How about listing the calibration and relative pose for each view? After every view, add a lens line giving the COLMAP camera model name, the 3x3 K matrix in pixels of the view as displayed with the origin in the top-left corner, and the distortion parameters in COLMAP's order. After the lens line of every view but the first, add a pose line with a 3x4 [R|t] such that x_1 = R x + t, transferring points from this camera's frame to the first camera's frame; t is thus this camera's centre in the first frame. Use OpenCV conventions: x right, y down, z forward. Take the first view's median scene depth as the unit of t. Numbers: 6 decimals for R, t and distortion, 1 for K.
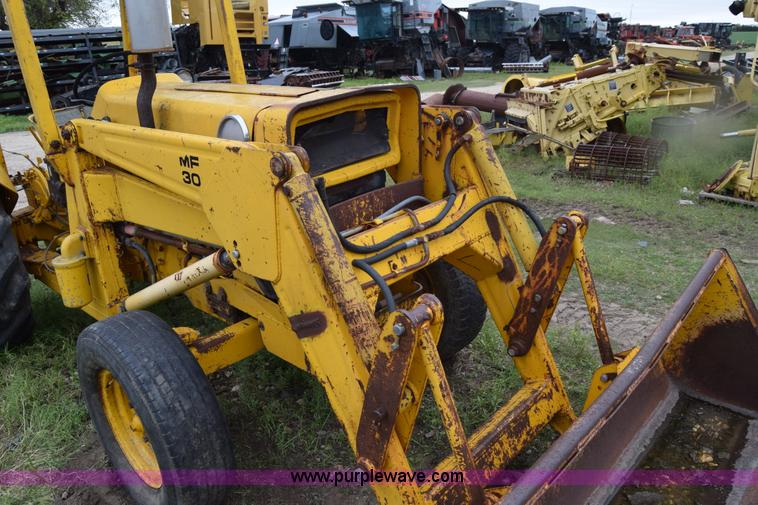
lens RADIAL K [[598.5, 0, 380.1], [0, 598.5, 262.4], [0, 0, 1]] dist [-0.098143, 0.046964]
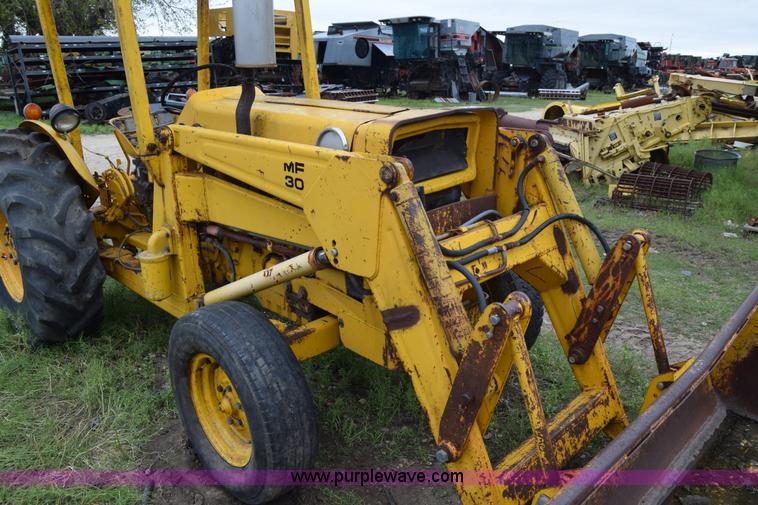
lens RADIAL K [[618.9, 0, 381.0], [0, 618.9, 261.8], [0, 0, 1]] dist [-0.097081, 0.048753]
pose [[0.998255, 0.049329, -0.032452, -0.086676], [-0.050610, 0.997920, -0.039919, 0.033501], [0.030415, 0.041492, 0.998676, -0.107870]]
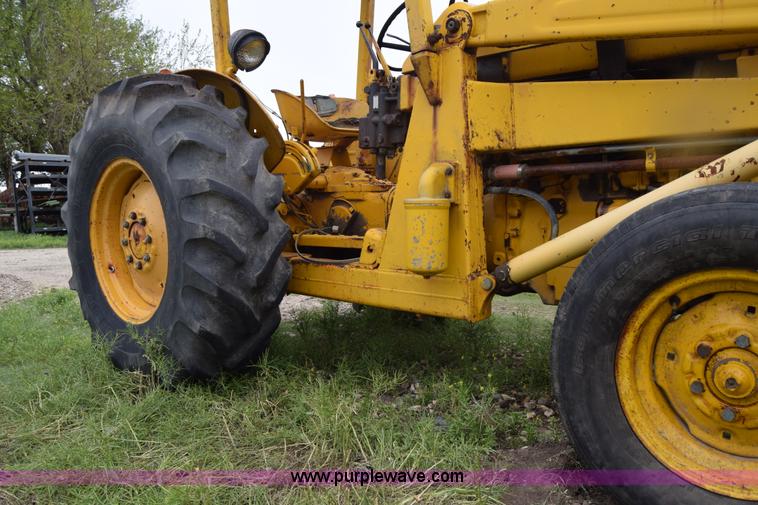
lens RADIAL K [[598.5, 0, 380.1], [0, 598.5, 262.4], [0, 0, 1]] dist [-0.098143, 0.046964]
pose [[0.999508, 0.026777, 0.016363, -0.632822], [-0.021400, 0.962997, -0.268663, 0.268438], [-0.022951, 0.268180, 0.963095, 0.366142]]
